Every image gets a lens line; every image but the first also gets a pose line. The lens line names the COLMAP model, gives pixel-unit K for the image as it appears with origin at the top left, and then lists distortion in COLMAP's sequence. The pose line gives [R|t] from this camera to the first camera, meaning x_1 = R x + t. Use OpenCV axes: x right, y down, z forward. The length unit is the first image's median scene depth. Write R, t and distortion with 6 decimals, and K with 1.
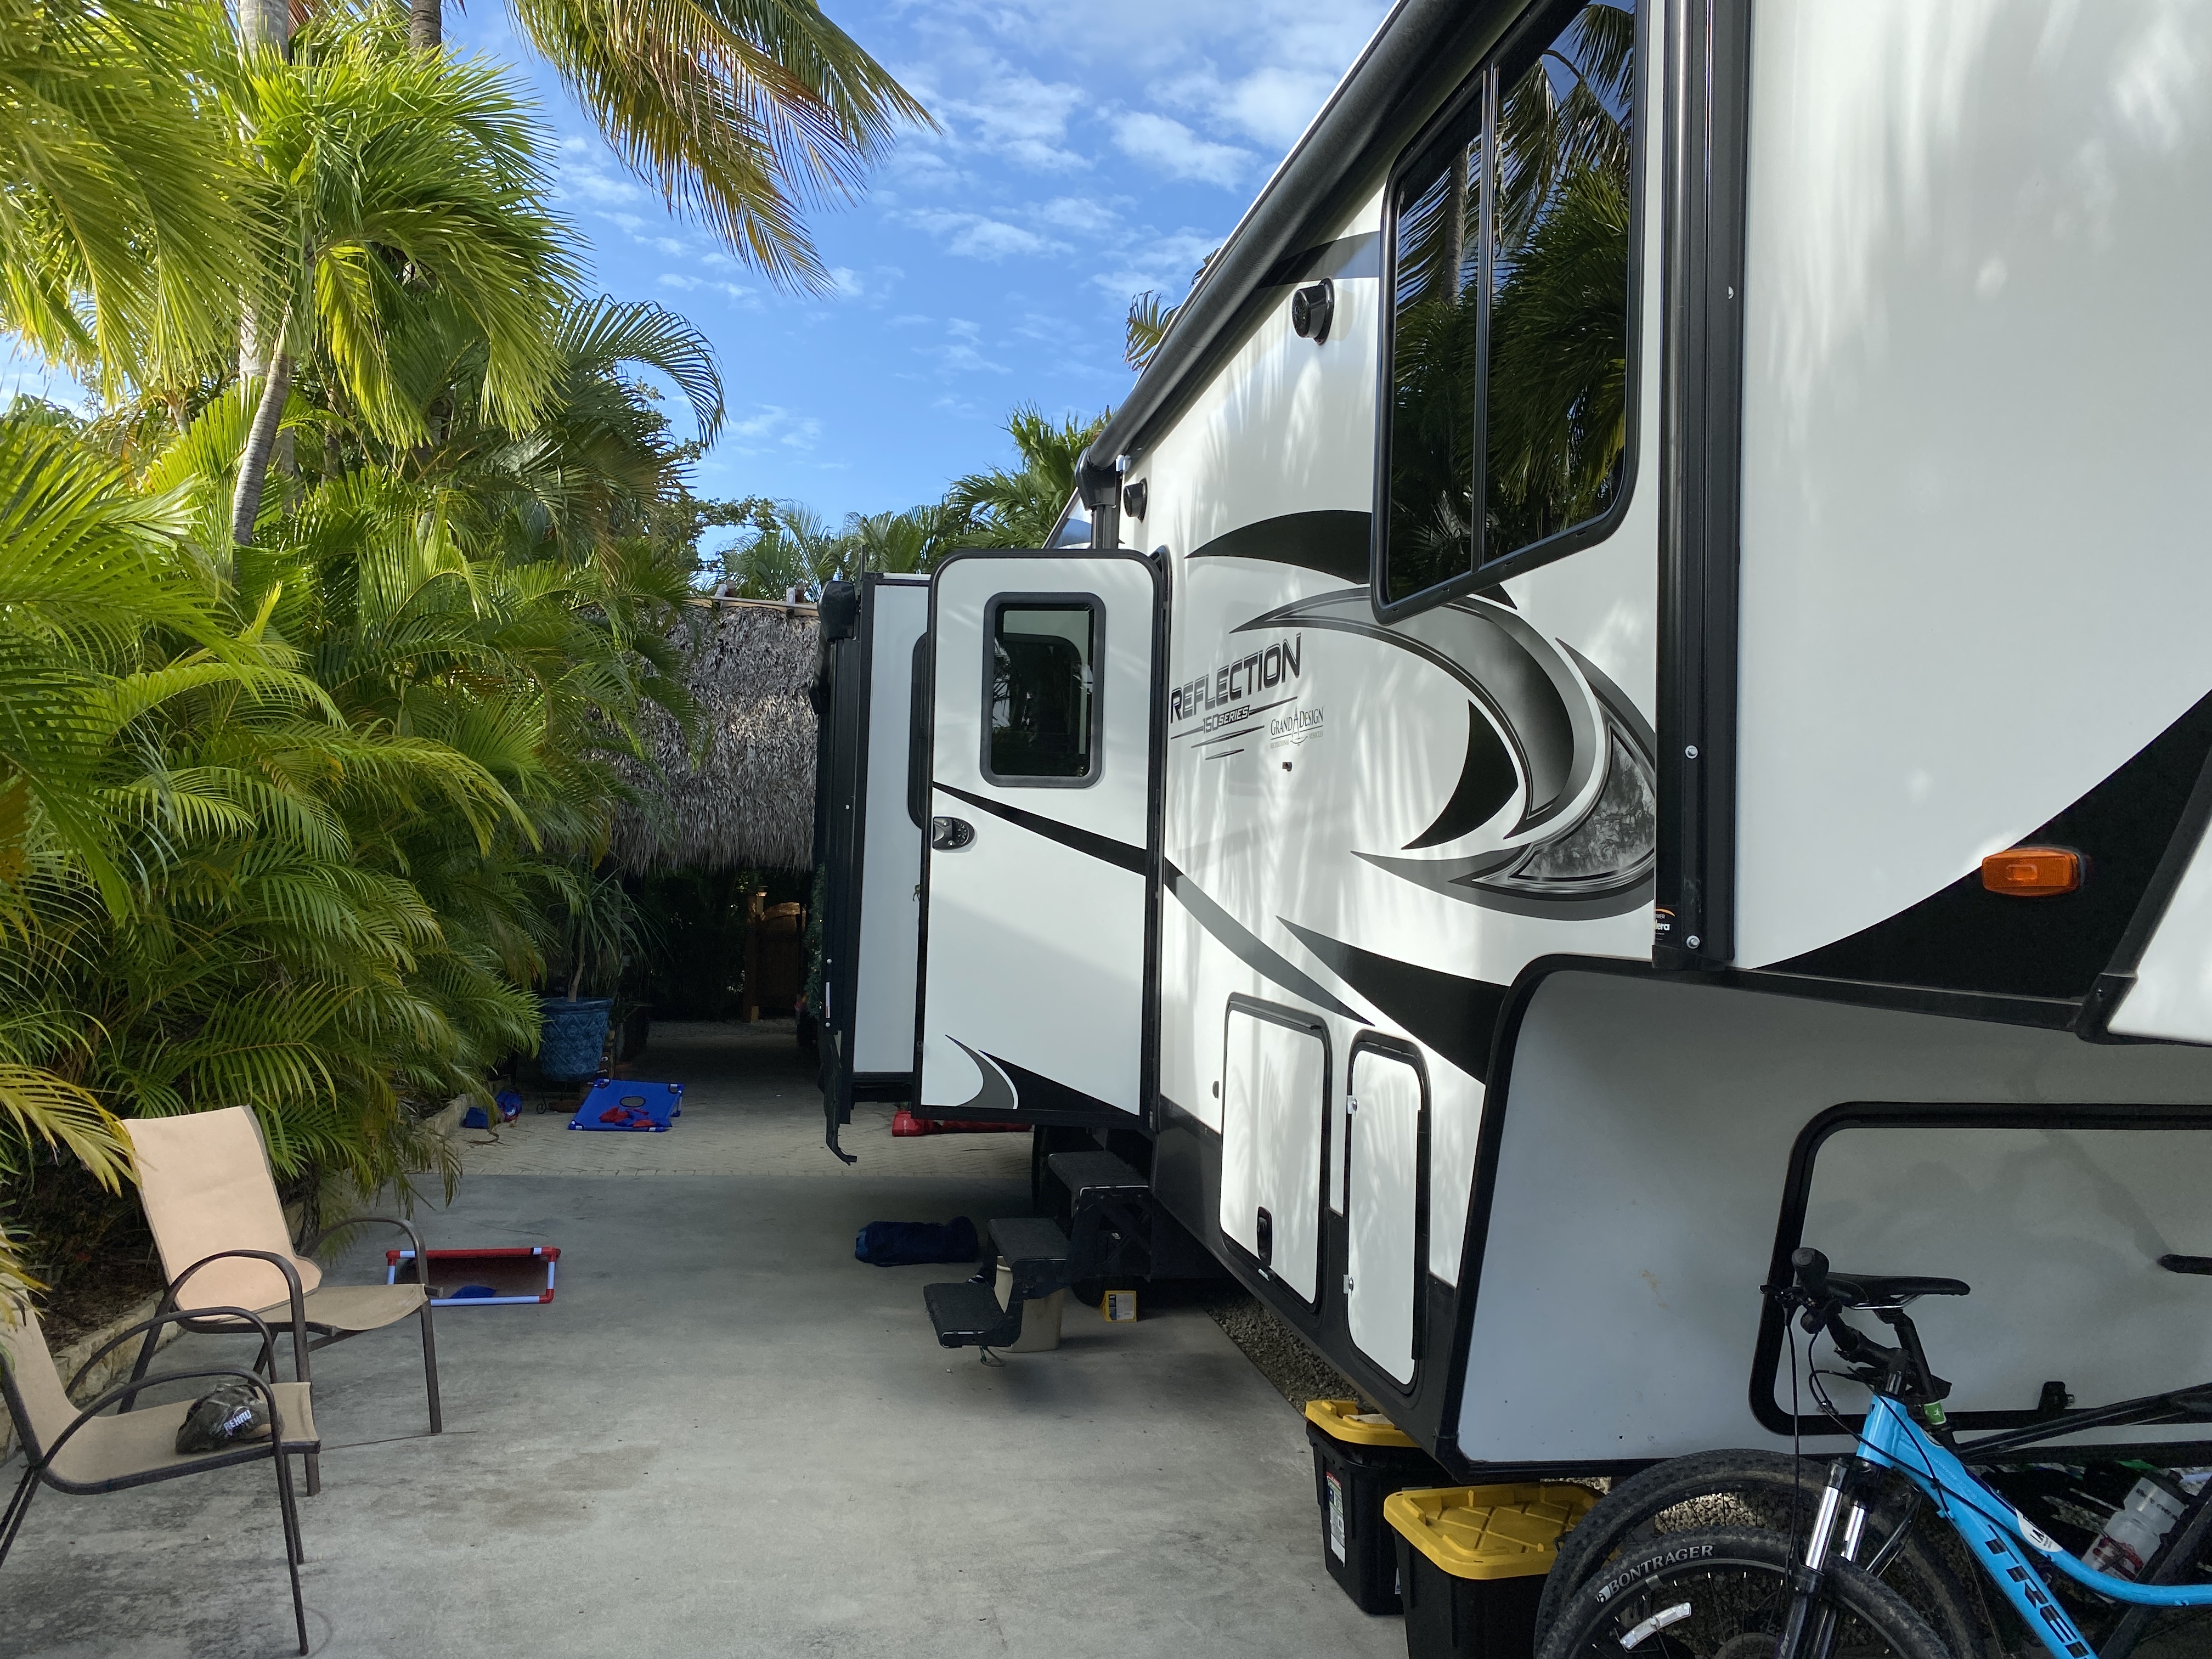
lens RADIAL K [[1680.4, 0, 1106.0], [0, 1680.4, 829.5], [0, 0, 1]] dist [-0.143693, -0.000041]
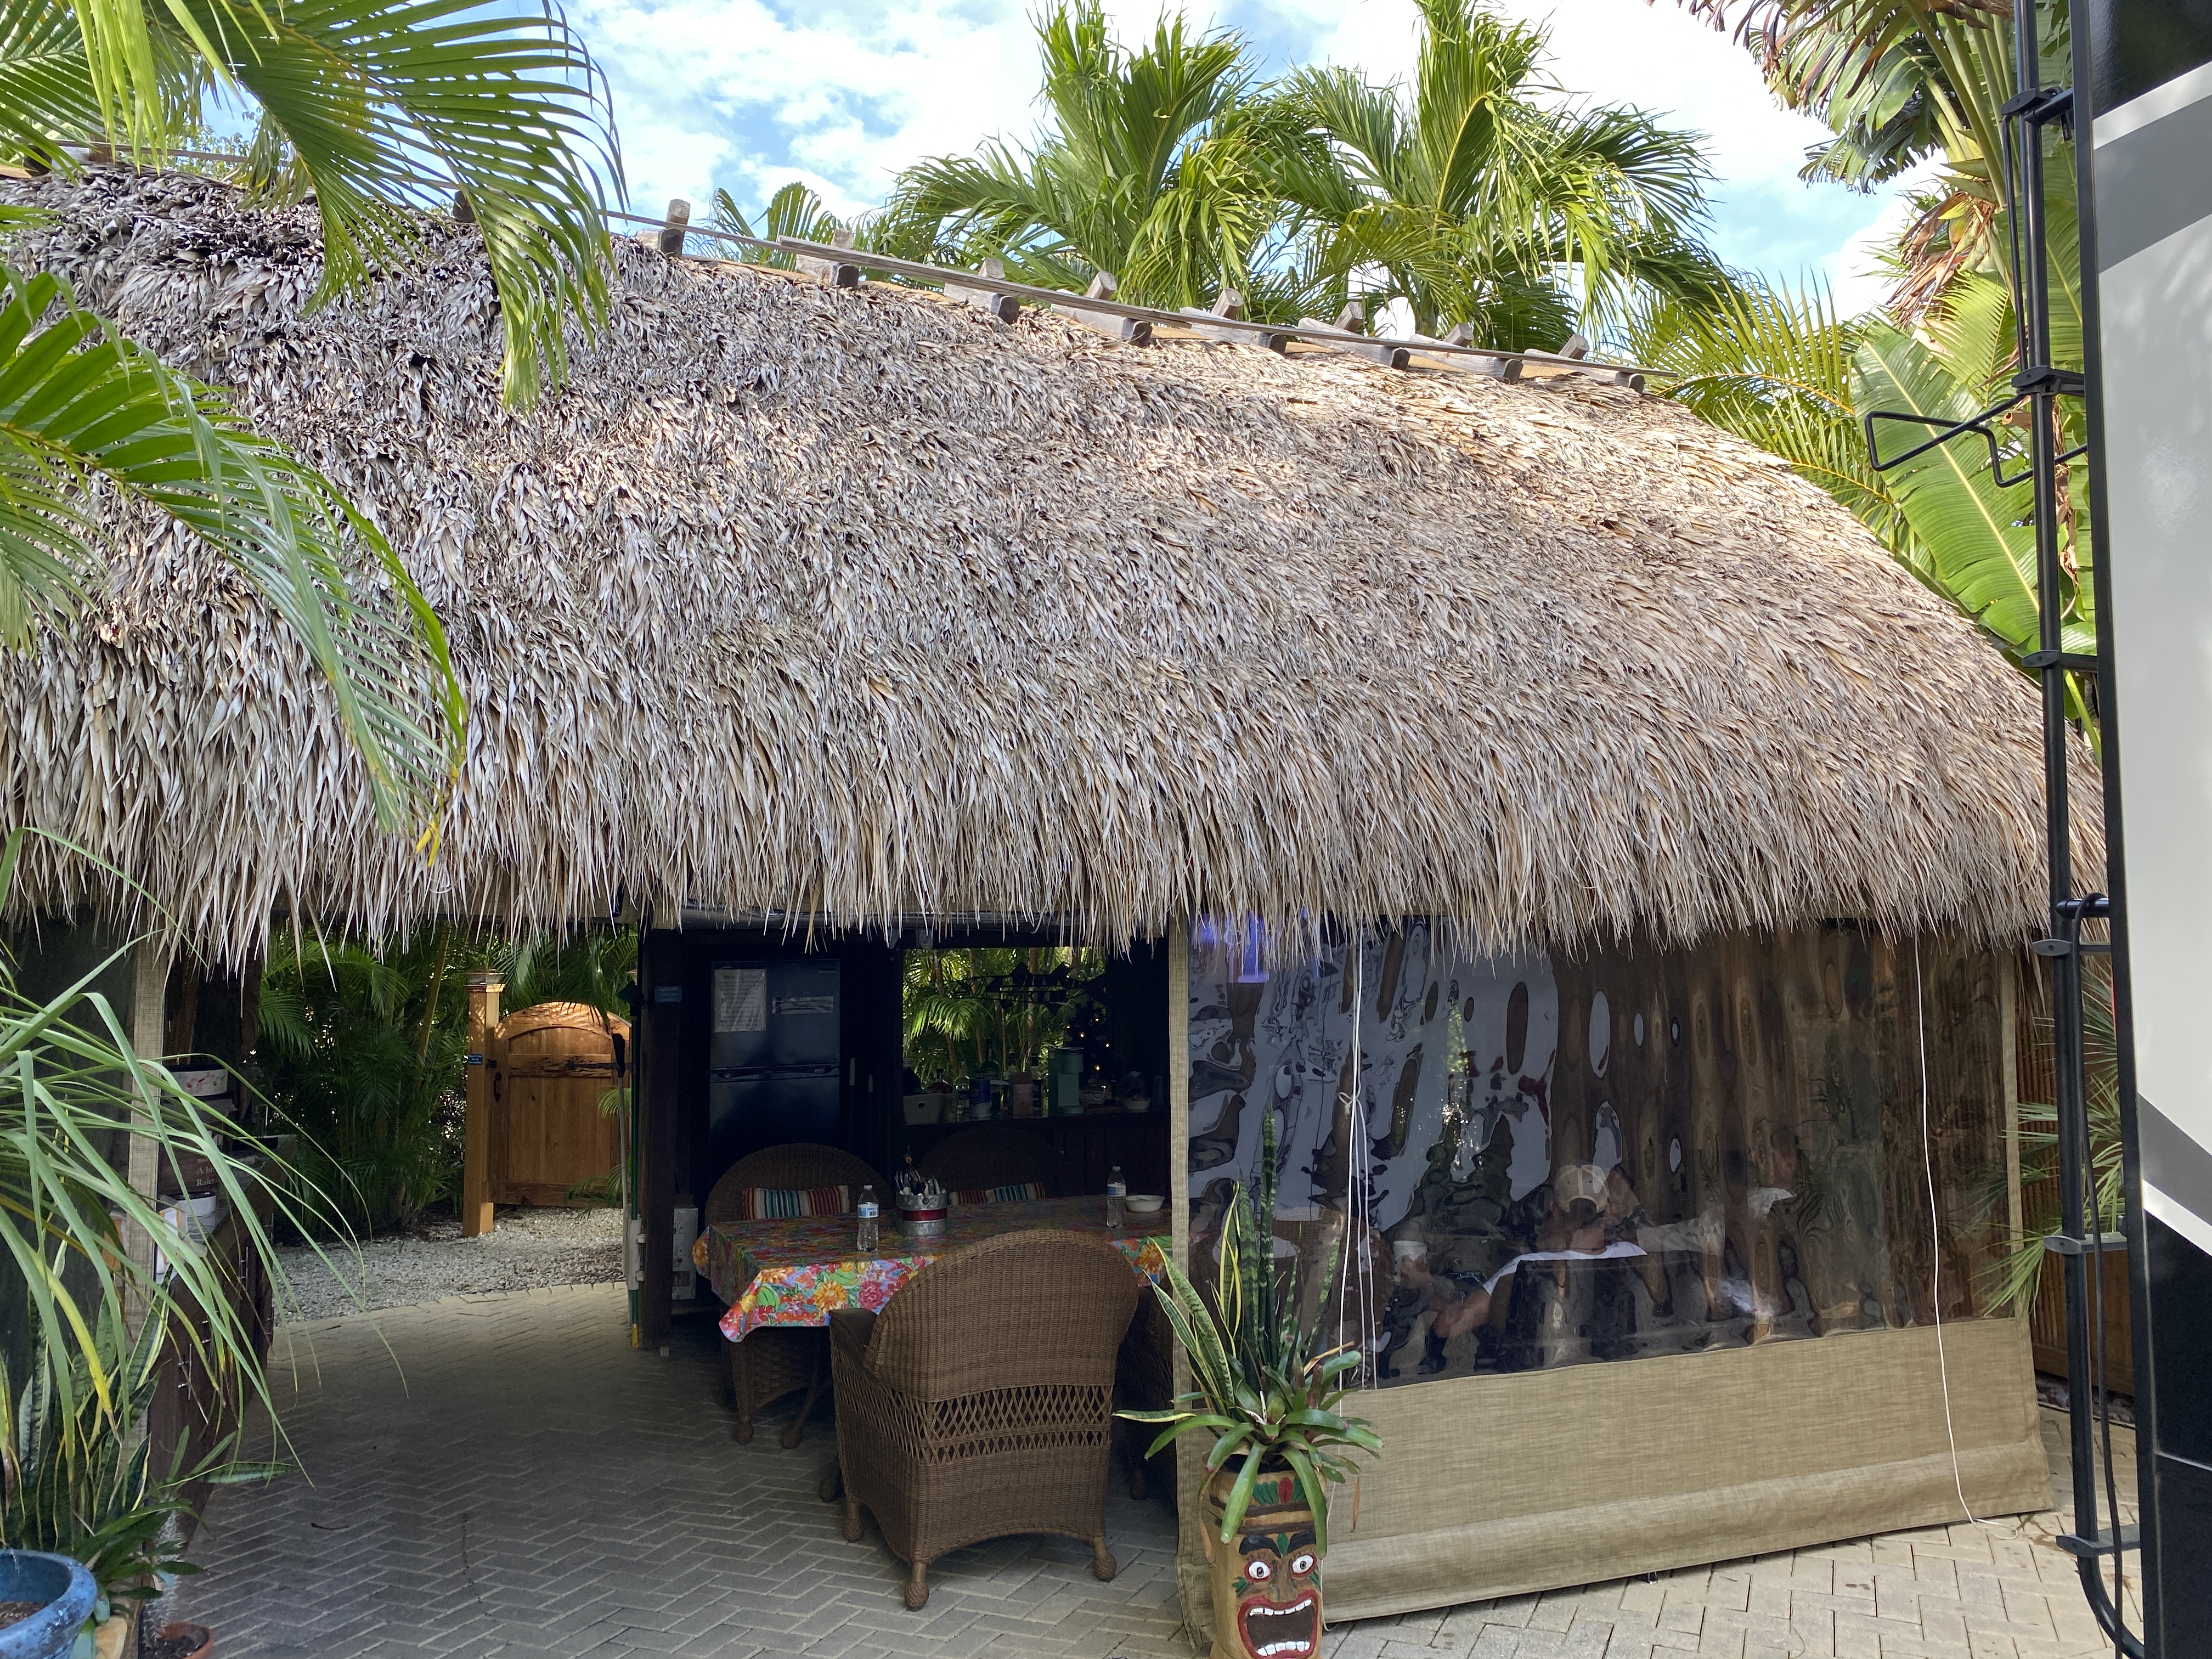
lens RADIAL K [[1667.2, 0, 1106.0], [0, 1667.2, 829.5], [0, 0, 1]] dist [-0.082048, 0.000859]
pose [[0.978284, -0.019397, 0.206359, -0.194220], [0.027054, 0.999044, -0.034352, 0.018338], [-0.205495, 0.039189, 0.977873, 0.703245]]
